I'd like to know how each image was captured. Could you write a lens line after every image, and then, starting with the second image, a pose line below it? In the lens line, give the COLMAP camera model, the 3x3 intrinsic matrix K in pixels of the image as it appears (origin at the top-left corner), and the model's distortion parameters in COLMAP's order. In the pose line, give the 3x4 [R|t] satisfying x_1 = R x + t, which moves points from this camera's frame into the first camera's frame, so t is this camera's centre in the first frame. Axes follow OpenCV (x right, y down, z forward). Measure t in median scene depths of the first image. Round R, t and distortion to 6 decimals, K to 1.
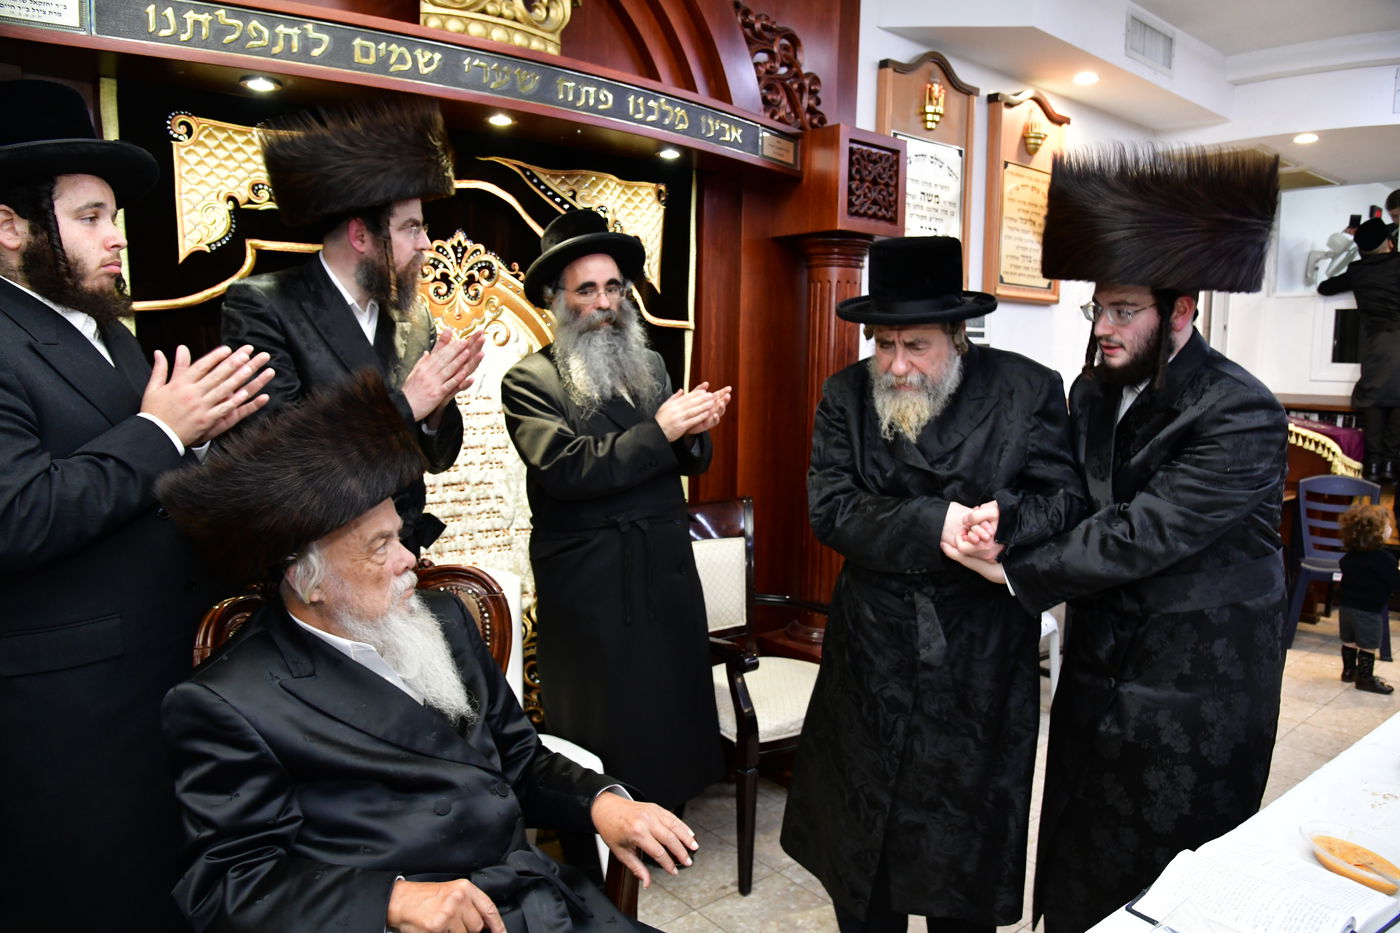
lens RADIAL K [[950.8, 0, 706.5], [0, 950.8, 467.7], [0, 0, 1]] dist [-0.118502, 0.062093]
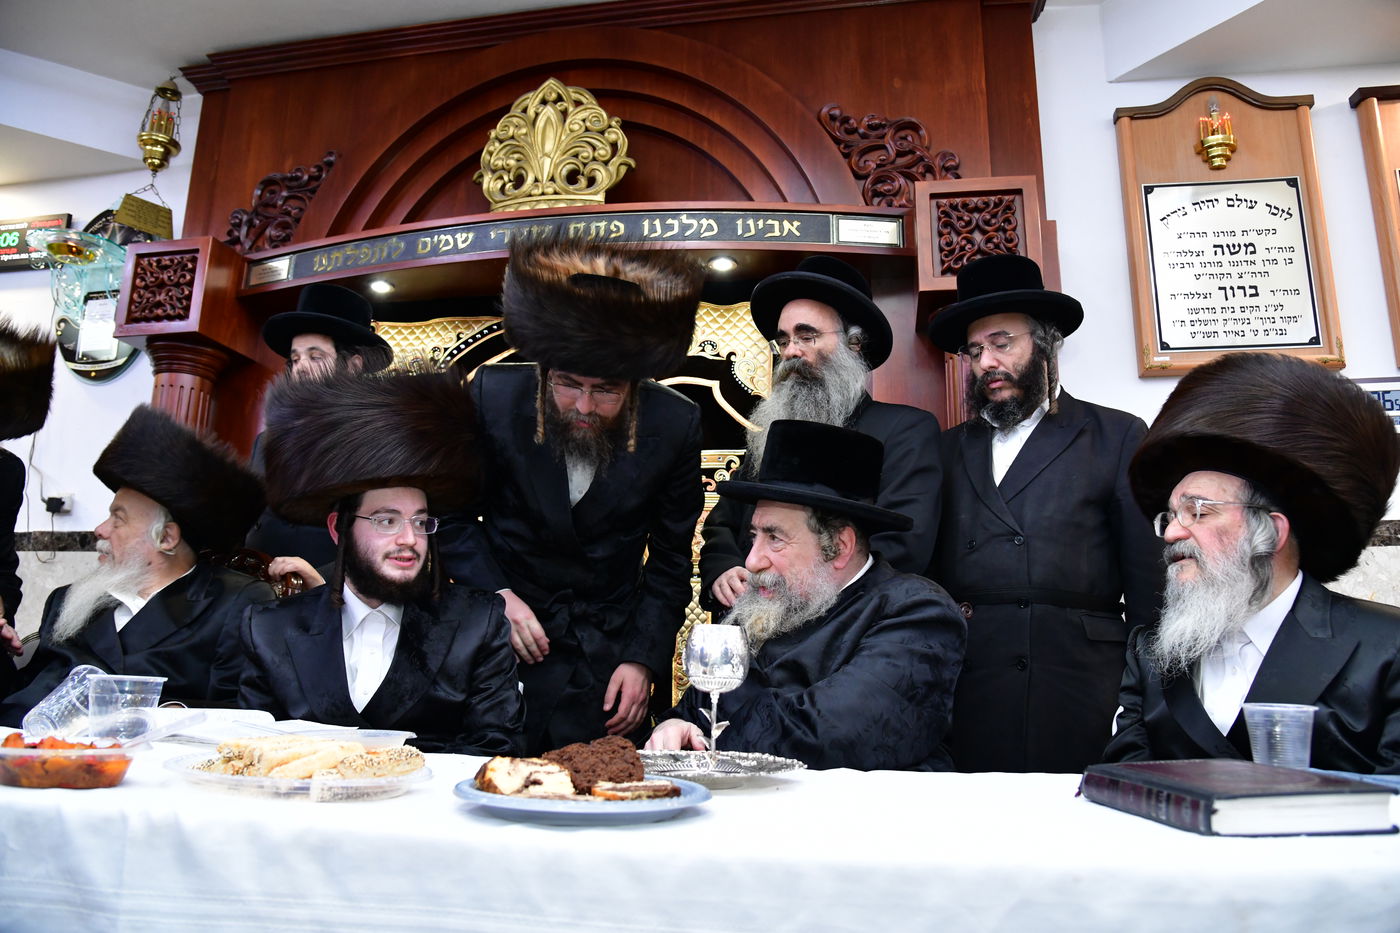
lens RADIAL K [[964.6, 0, 700.0], [0, 964.6, 466.5], [0, 0, 1]] dist [-0.115173, 0.062577]
pose [[0.643877, -0.165378, -0.747043, 0.723728], [-0.098123, 0.950452, -0.294980, 0.201014], [0.758811, 0.263232, 0.595747, 0.418113]]
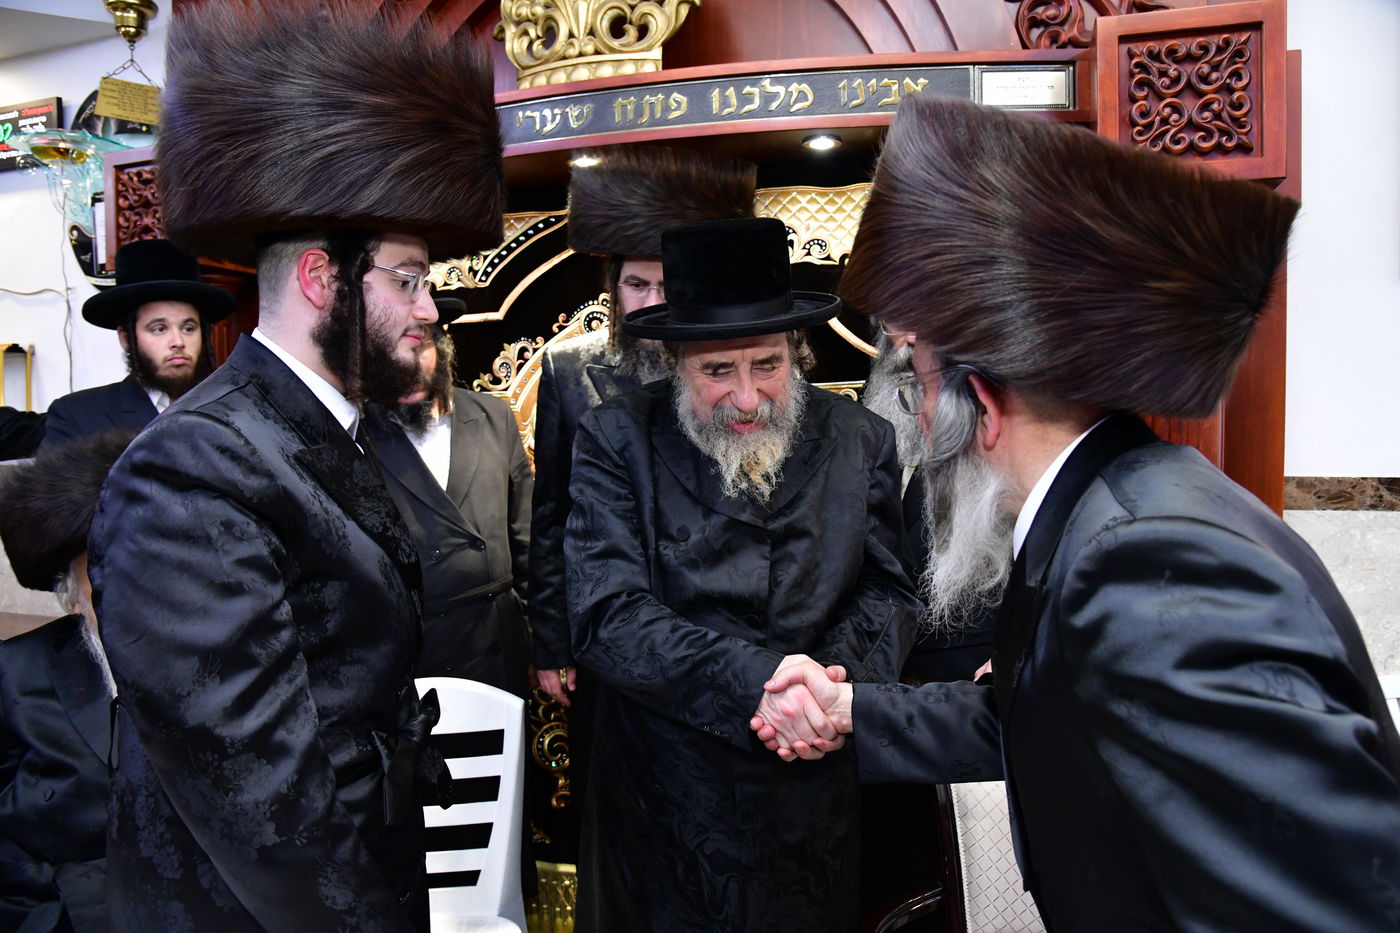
lens RADIAL K [[950.8, 0, 706.5], [0, 950.8, 467.7], [0, 0, 1]] dist [-0.118502, 0.062093]
pose [[0.540296, 0.019720, -0.841244, 0.579867], [-0.077913, 0.996603, -0.026678, -0.040699], [0.837860, 0.079958, 0.539997, 0.540652]]
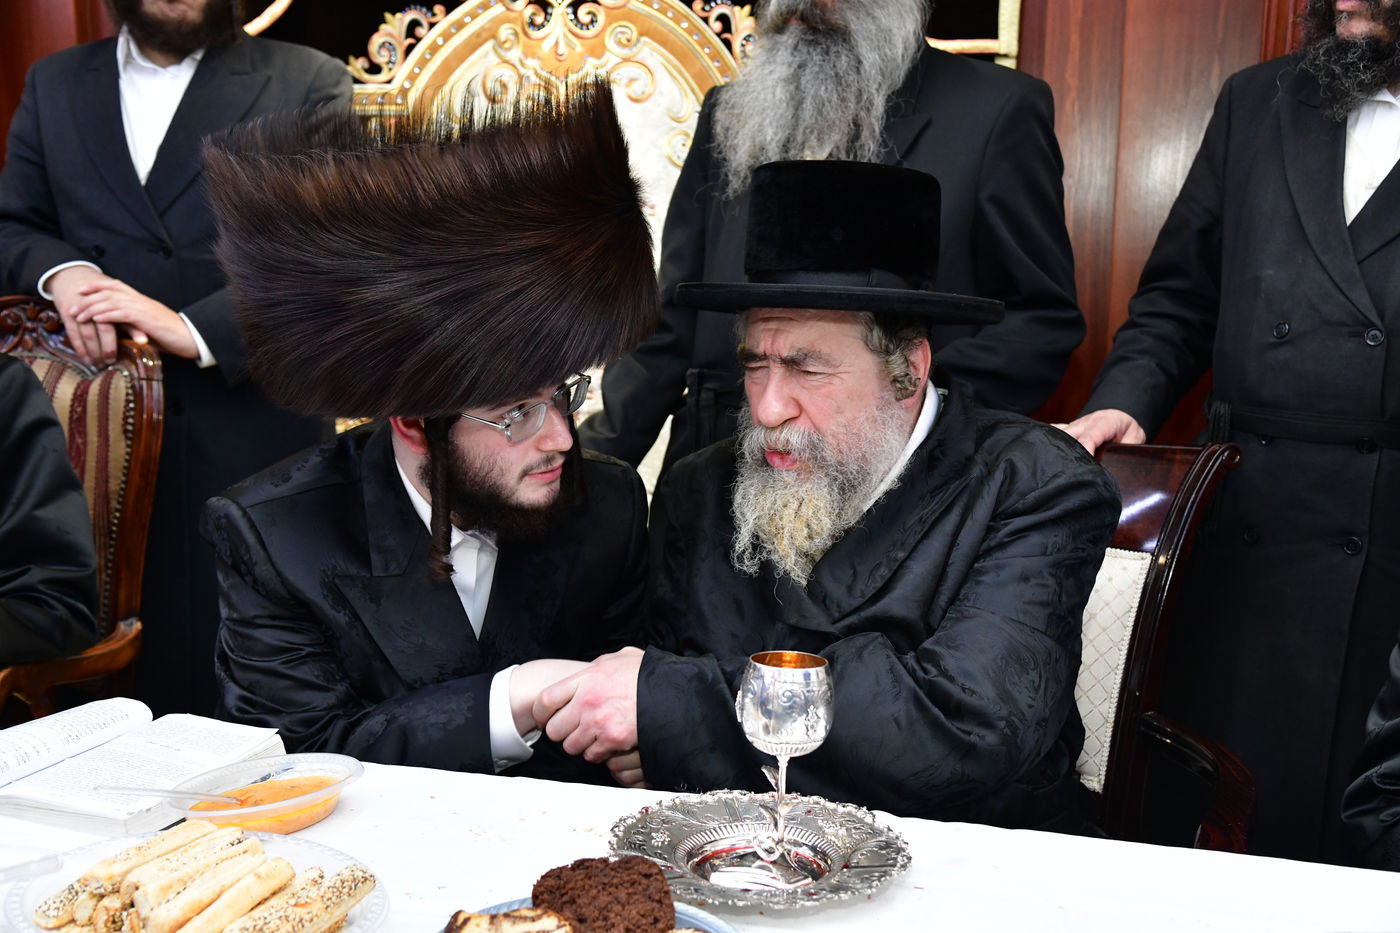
lens RADIAL K [[1673.1, 0, 700.0], [0, 1673.1, 466.5], [0, 0, 1]] dist [0.080527, 0.286356]
pose [[0.574626, 0.093639, -0.813041, 0.789060], [-0.098229, 0.994143, 0.045073, 0.067996], [0.812500, 0.053964, 0.580459, 0.378276]]
